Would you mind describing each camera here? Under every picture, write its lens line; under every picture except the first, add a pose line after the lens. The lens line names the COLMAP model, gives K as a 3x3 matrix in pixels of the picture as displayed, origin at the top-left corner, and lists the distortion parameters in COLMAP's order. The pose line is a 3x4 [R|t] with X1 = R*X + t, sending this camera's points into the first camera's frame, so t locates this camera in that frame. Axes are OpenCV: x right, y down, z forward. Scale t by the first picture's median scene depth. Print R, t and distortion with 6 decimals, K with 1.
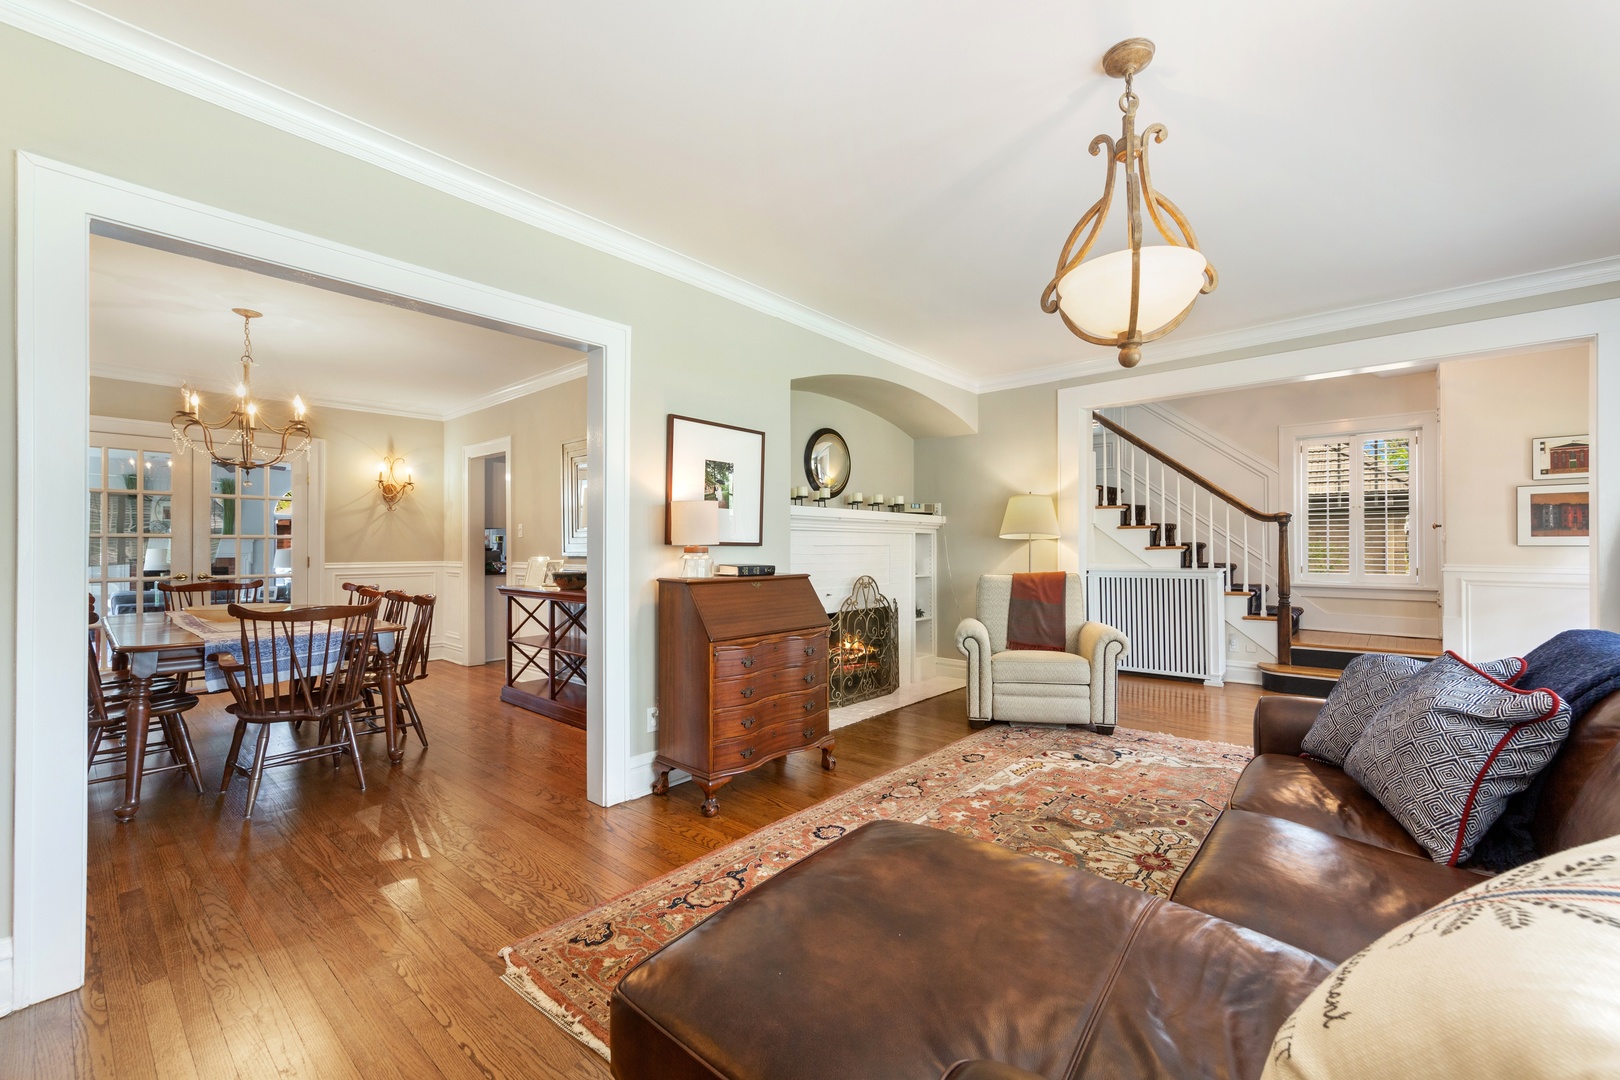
lens RADIAL K [[663.0, 0, 812.6], [0, 663.0, 541.9], [0, 0, 1]] dist [-0.000117, 0.004357]
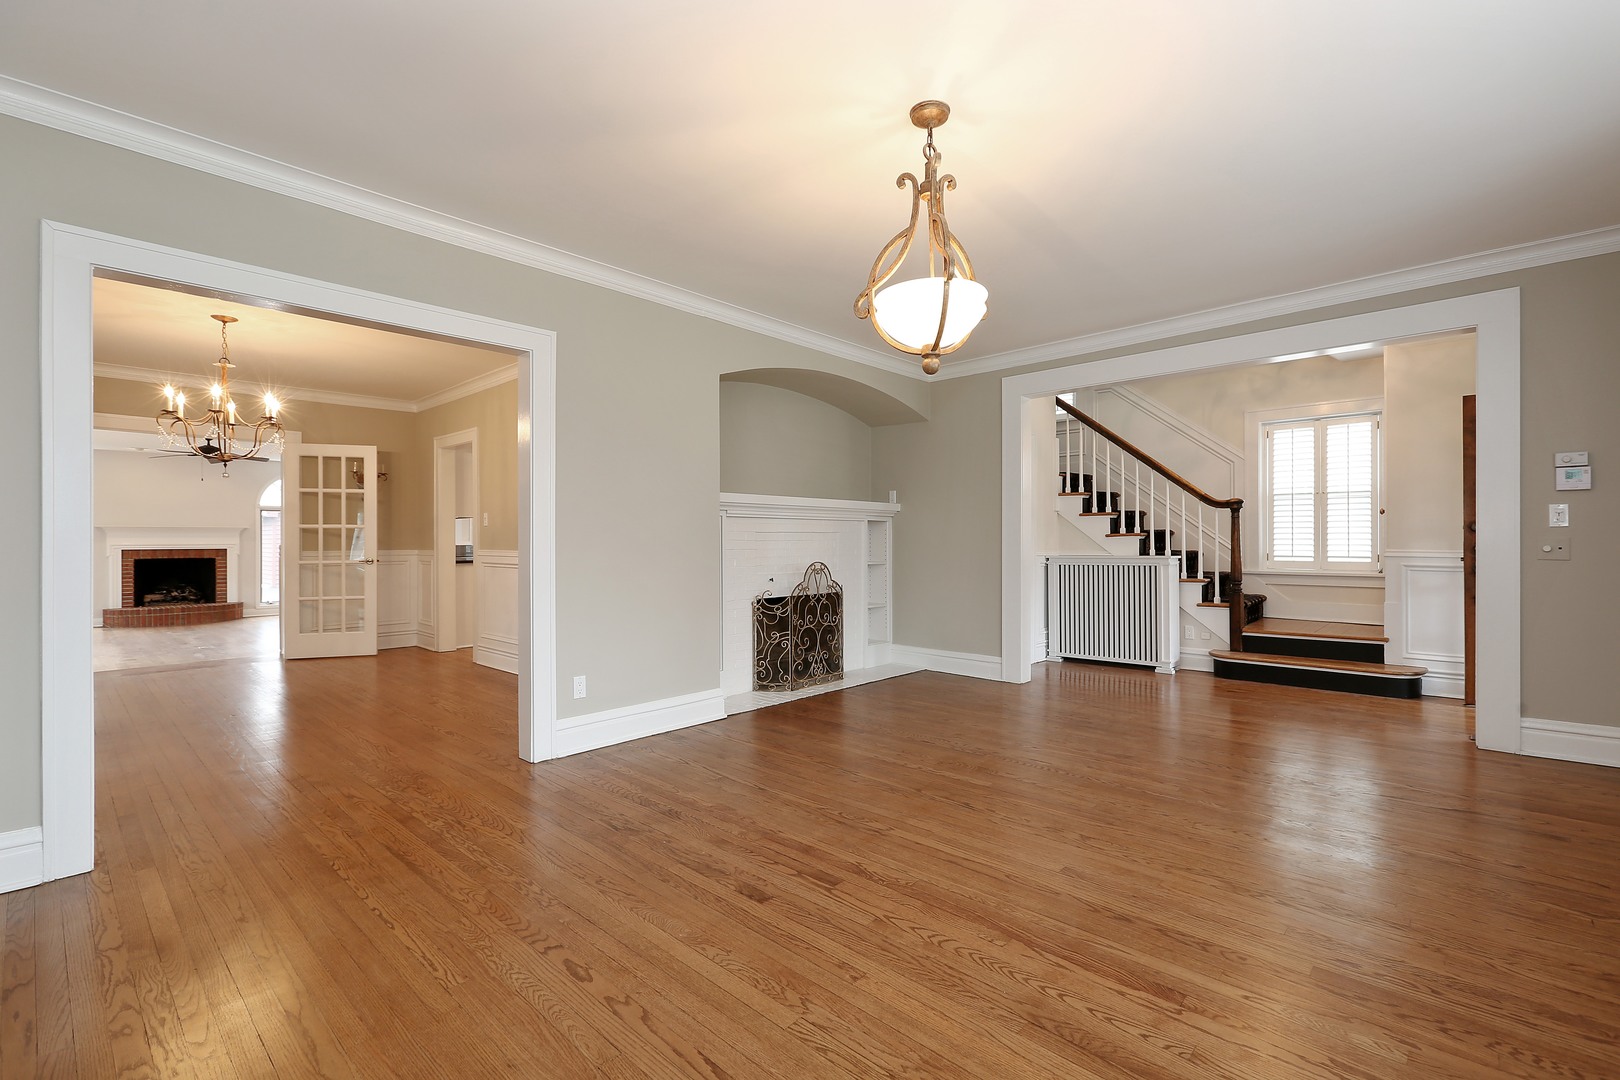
lens RADIAL K [[720.5, 0, 803.3], [0, 720.5, 537.4], [0, 0, 1]] dist [0.009406, -0.000114]
pose [[0.999090, -0.000948, -0.042648, 0.149757], [0.001143, 0.999989, 0.004556, 0.010946], [0.042643, -0.004601, 0.999080, -0.150467]]
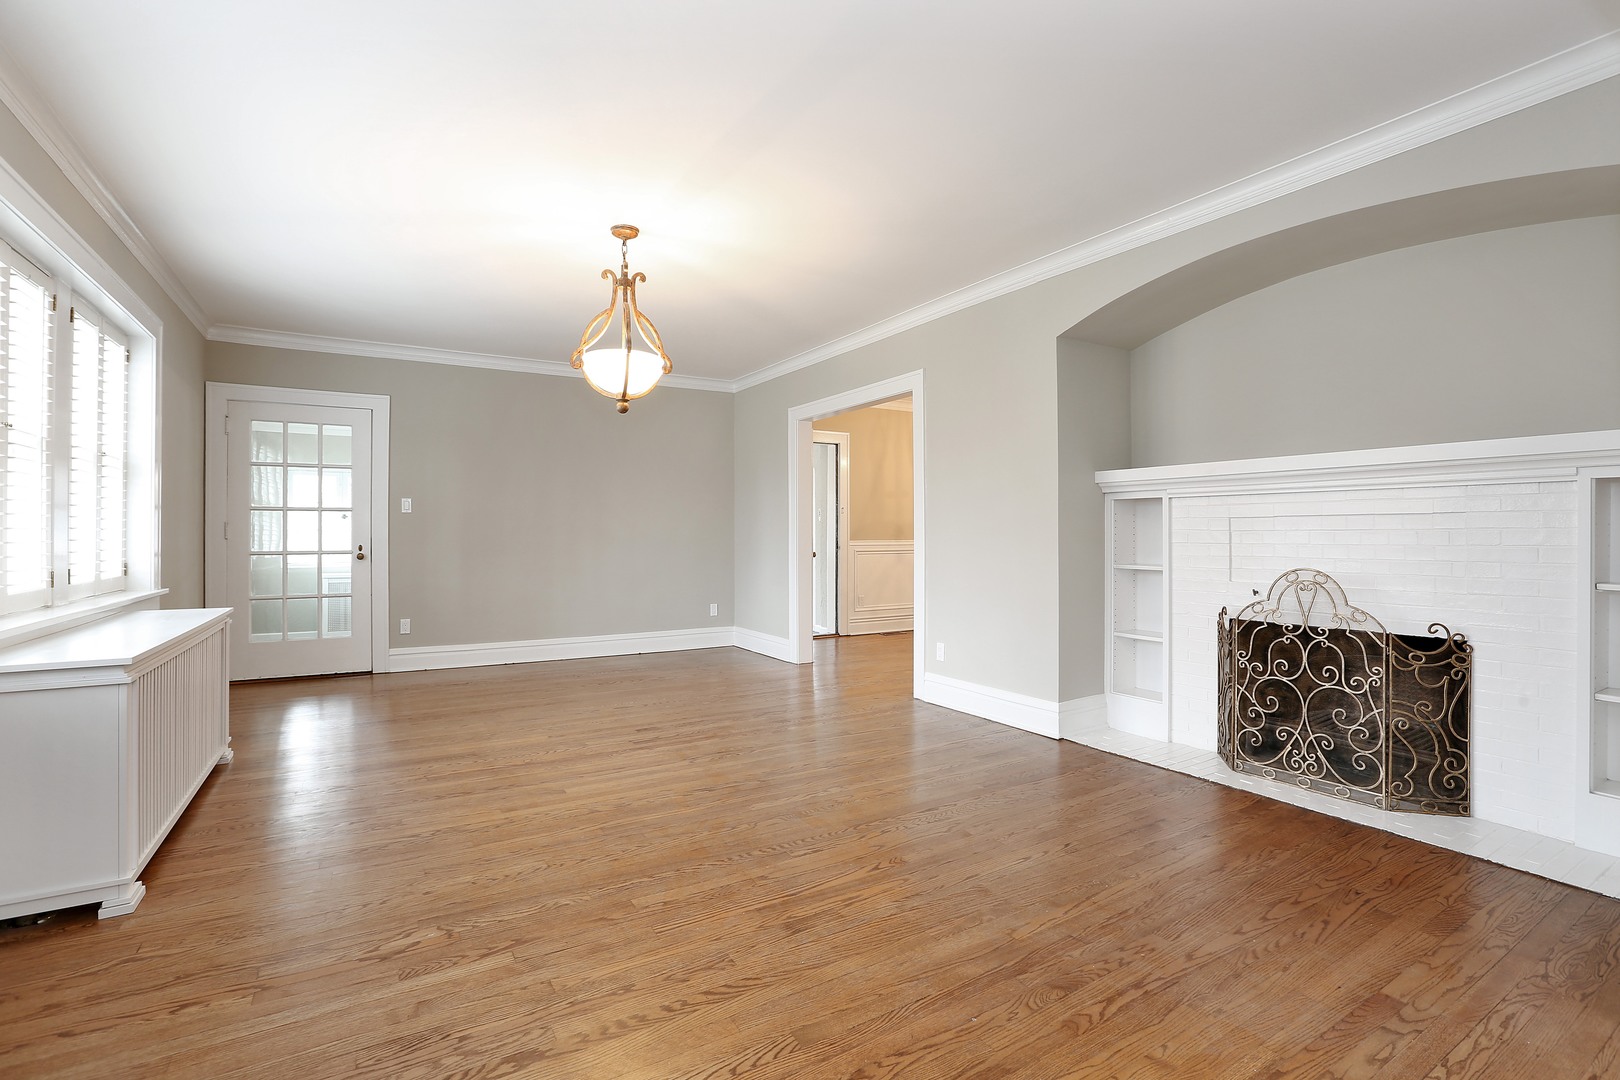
lens RADIAL K [[720.5, 0, 803.3], [0, 720.5, 537.4], [0, 0, 1]] dist [0.009406, -0.000114]
pose [[-0.317994, 0.007279, -0.948065, 1.124269], [0.023424, 0.999726, -0.000181, 0.021455], [0.947803, -0.022265, -0.318077, 1.123360]]
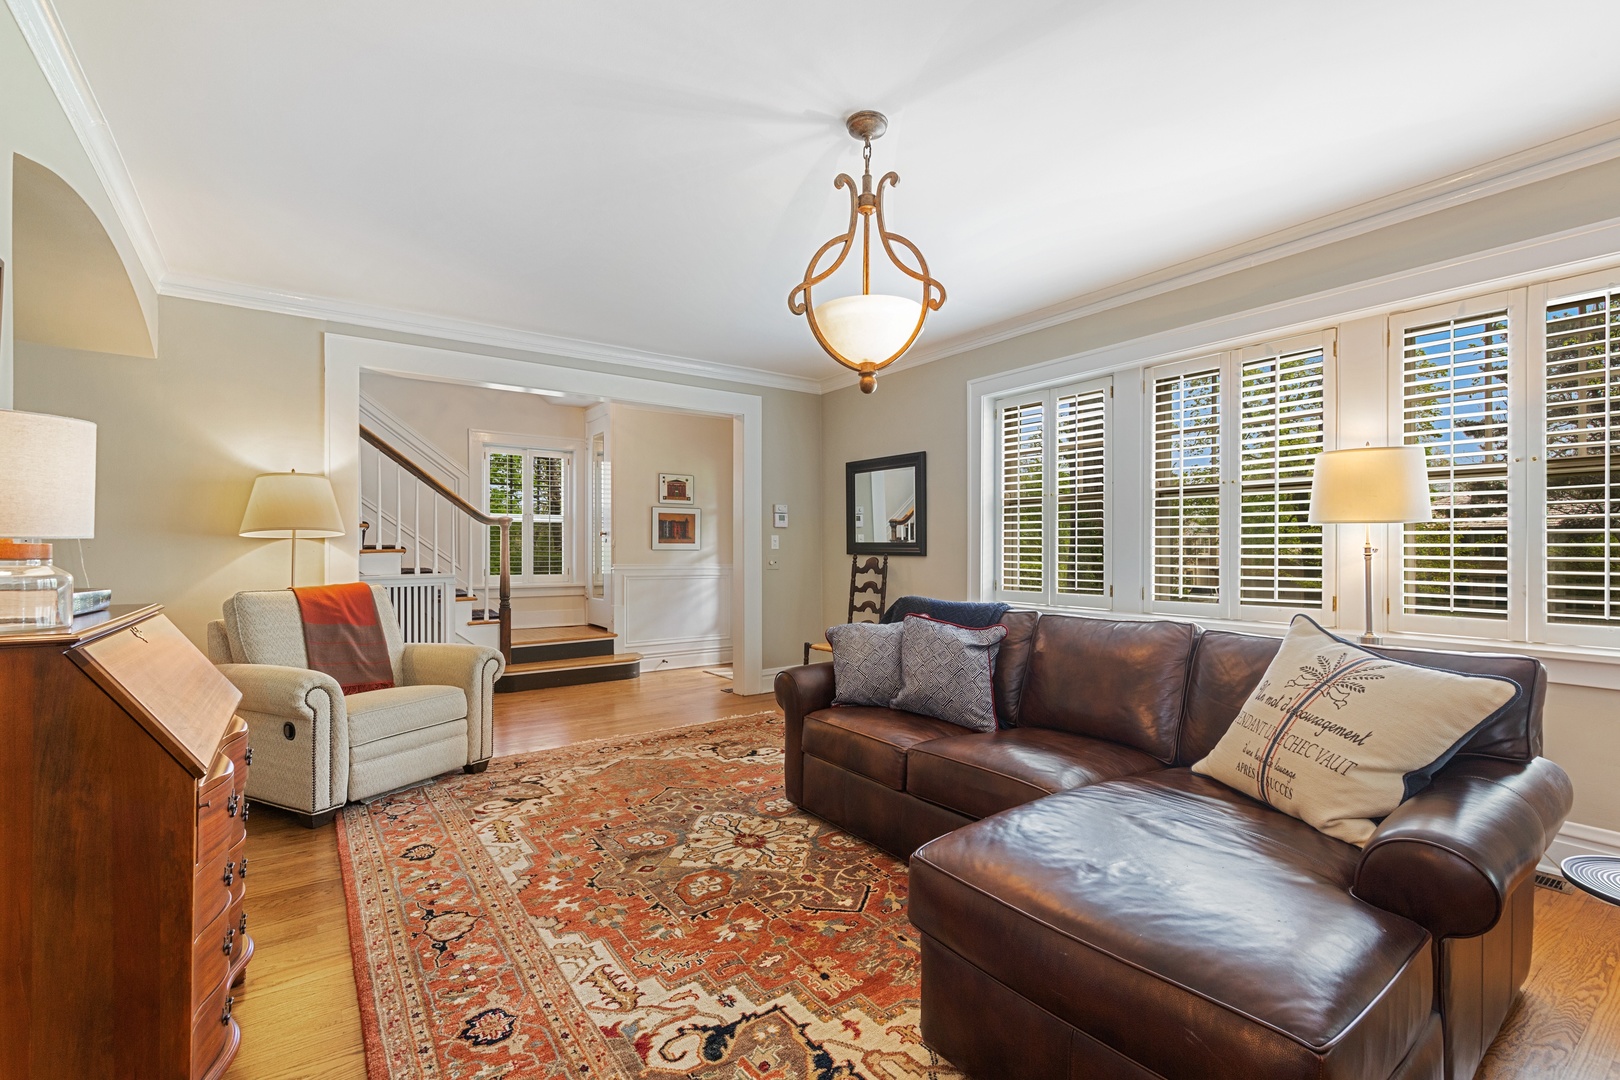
lens RADIAL K [[722.2, 0, 814.7], [0, 722.2, 548.1], [0, 0, 1]] dist [0.001704, 0.000109]
pose [[0.212326, 0.004959, 0.977186, -0.385767], [-0.008067, 0.999962, -0.003321, 0.005322], [-0.977166, -0.007178, 0.212358, 0.407515]]
